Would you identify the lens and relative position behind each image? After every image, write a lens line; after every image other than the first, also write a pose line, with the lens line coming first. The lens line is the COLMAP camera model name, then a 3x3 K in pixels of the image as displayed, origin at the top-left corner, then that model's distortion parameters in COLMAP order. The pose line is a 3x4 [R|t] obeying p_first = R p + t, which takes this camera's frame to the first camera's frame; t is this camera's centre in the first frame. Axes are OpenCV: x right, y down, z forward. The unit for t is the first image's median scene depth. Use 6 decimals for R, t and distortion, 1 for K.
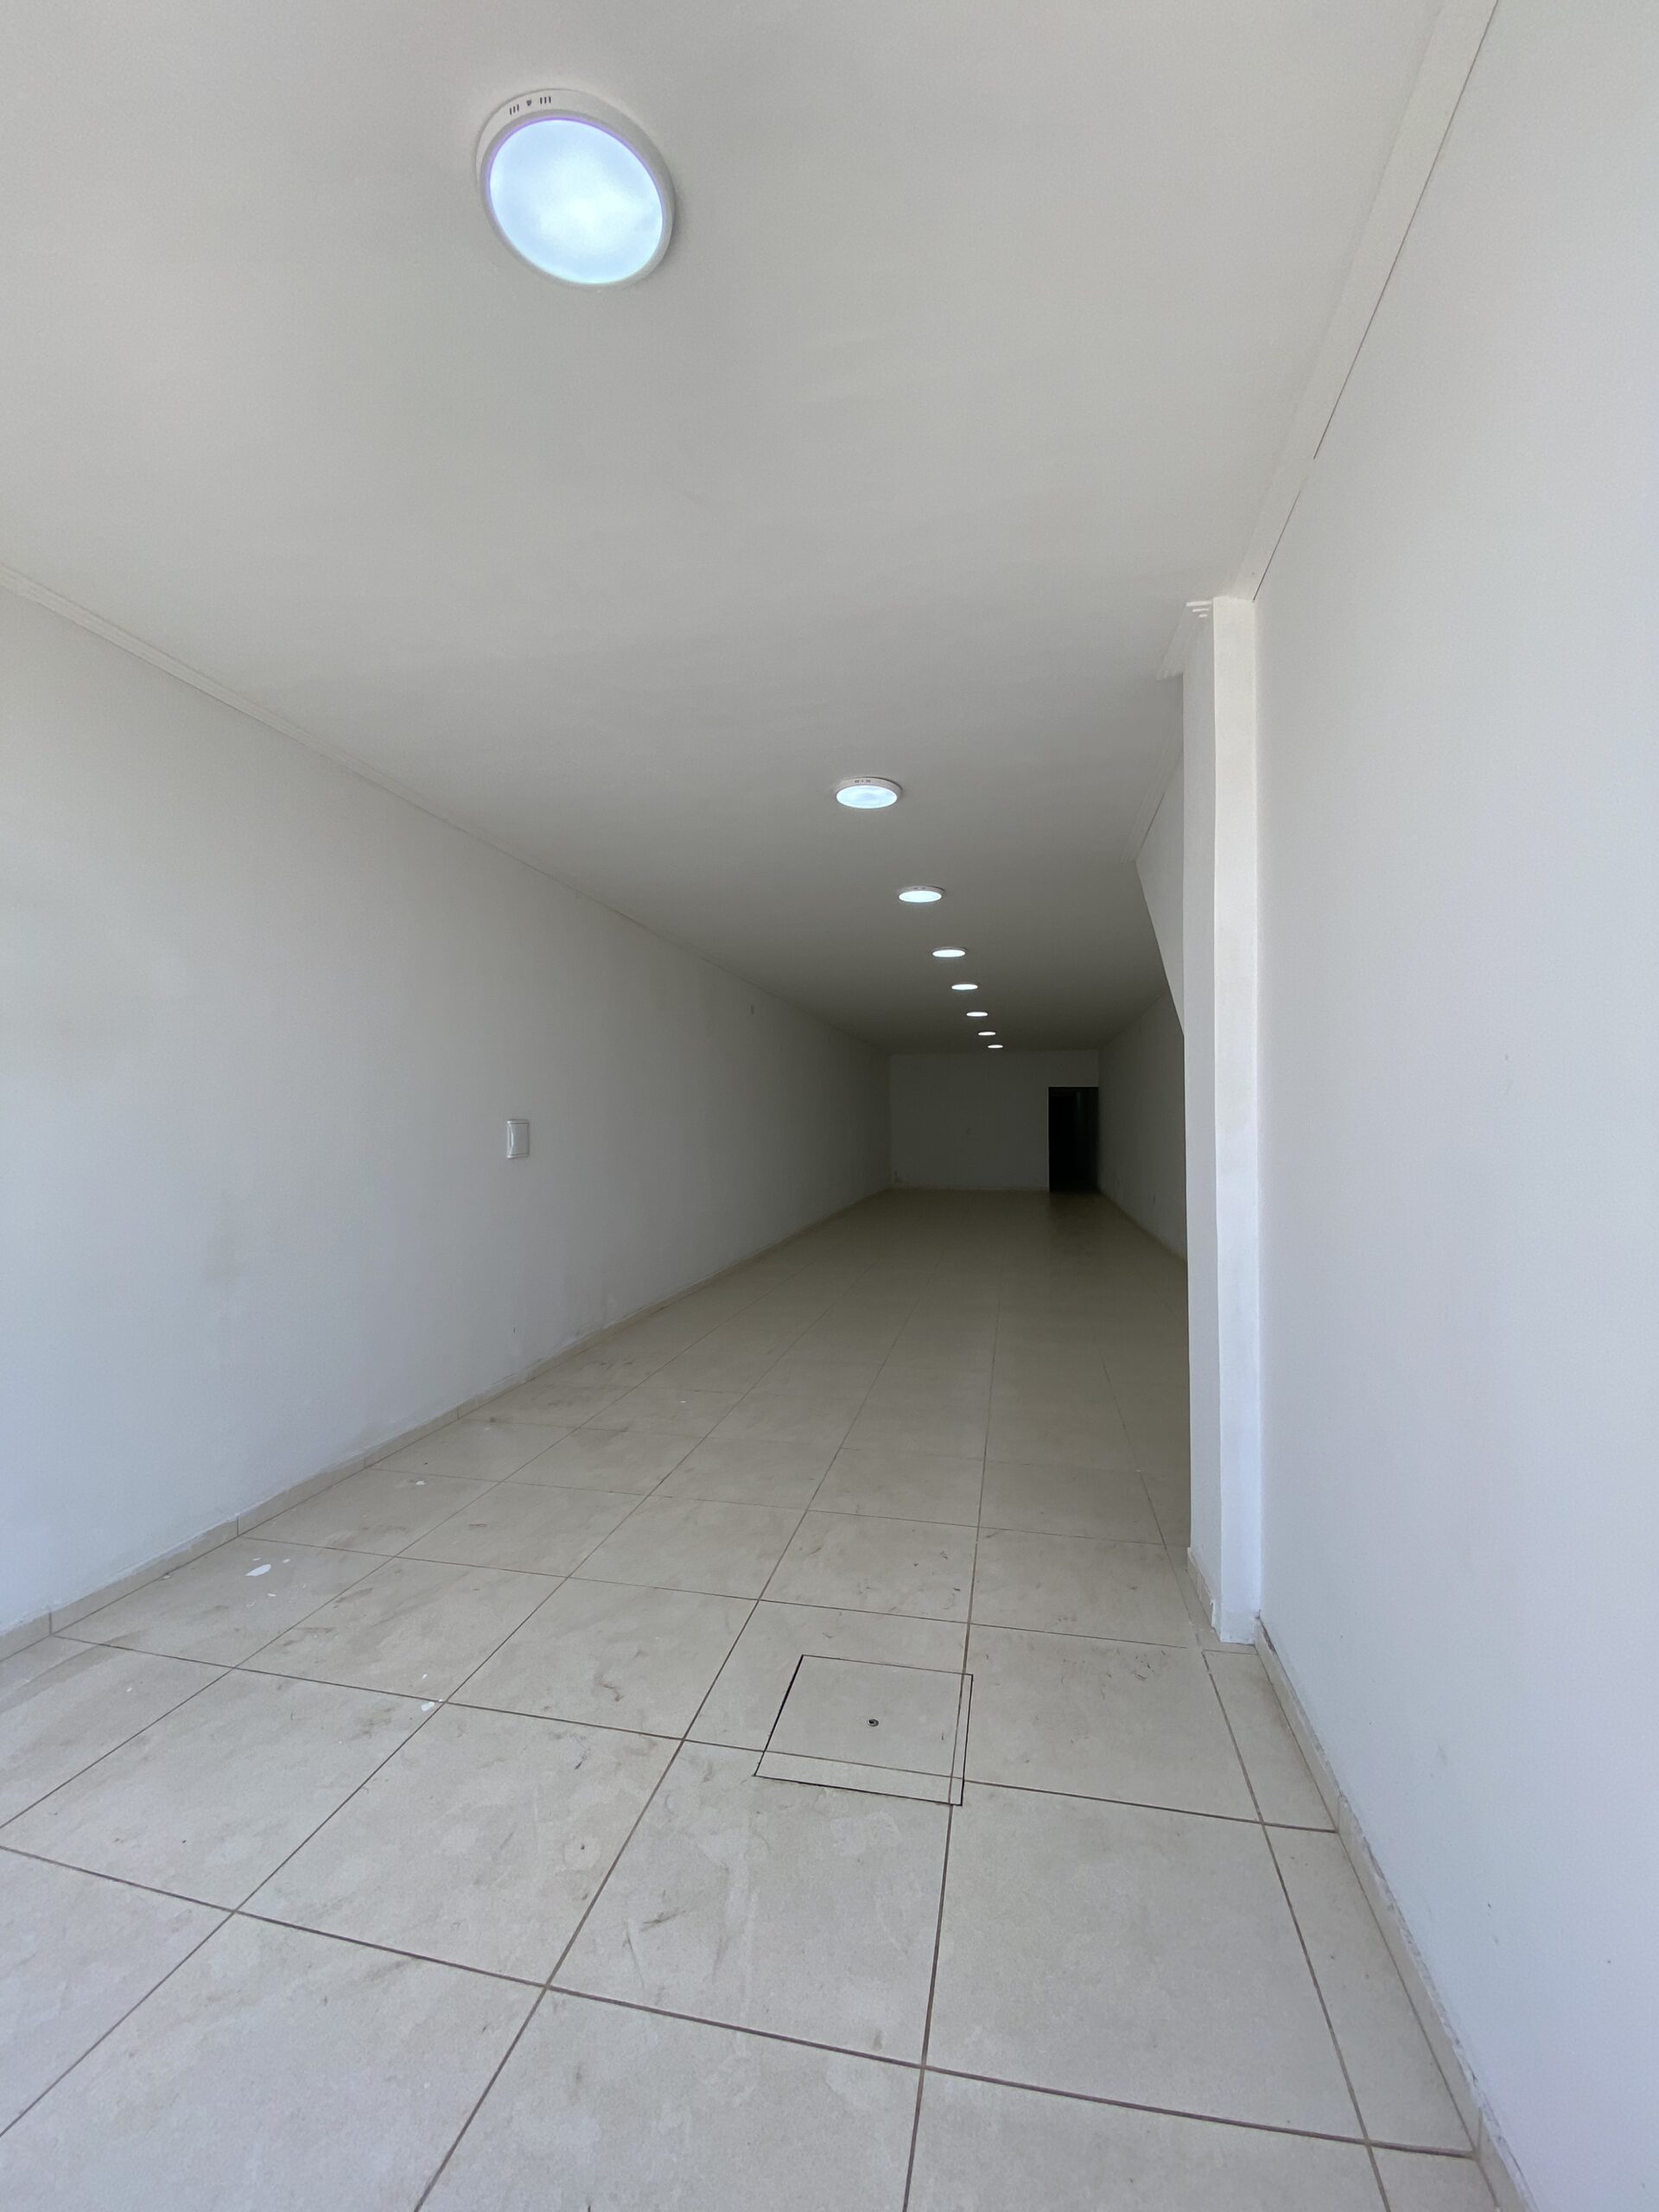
lens RADIAL K [[883.6, 0, 842.8], [0, 883.6, 1085.6], [0, 0, 1]] dist [0.001655, -0.006958]
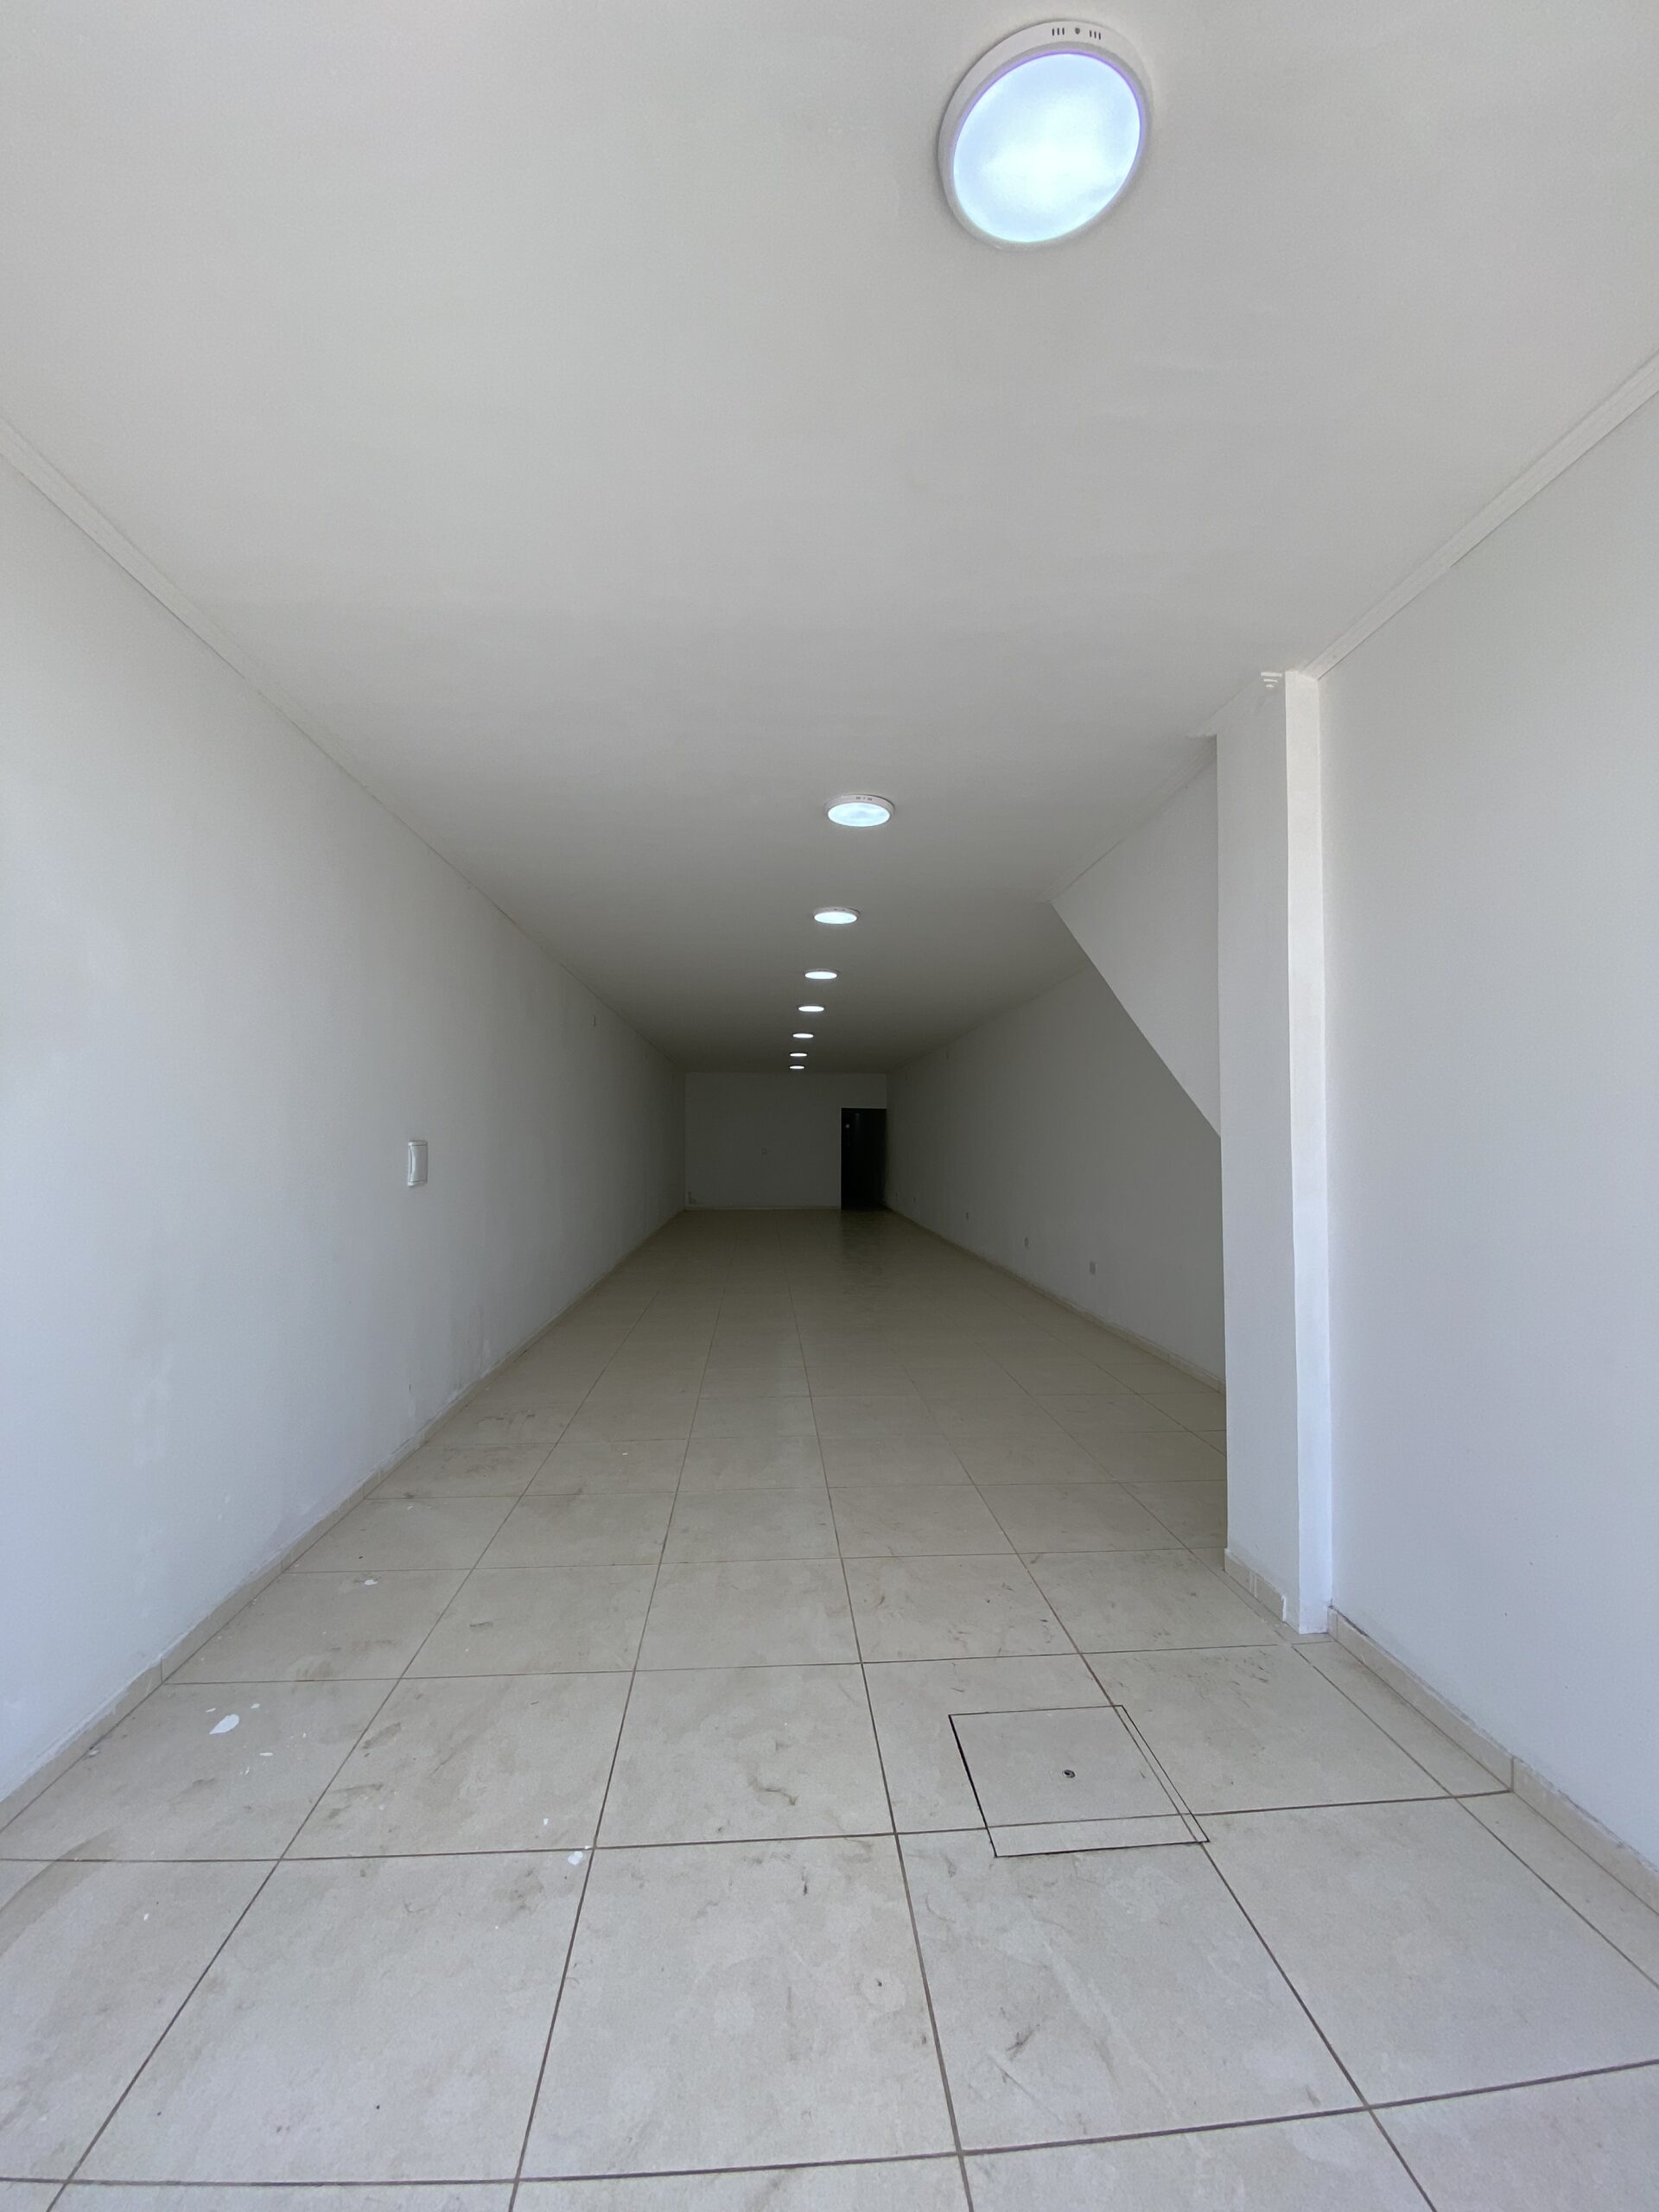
lens RADIAL K [[883.6, 0, 875.4], [0, 883.6, 1088.0], [0, 0, 1]] dist [0.001655, -0.006958]
pose [[0.961187, 0.021035, 0.275095, -0.359633], [-0.015546, 0.999634, -0.022117, -0.002593], [-0.275460, 0.016982, 0.961163, 0.094990]]
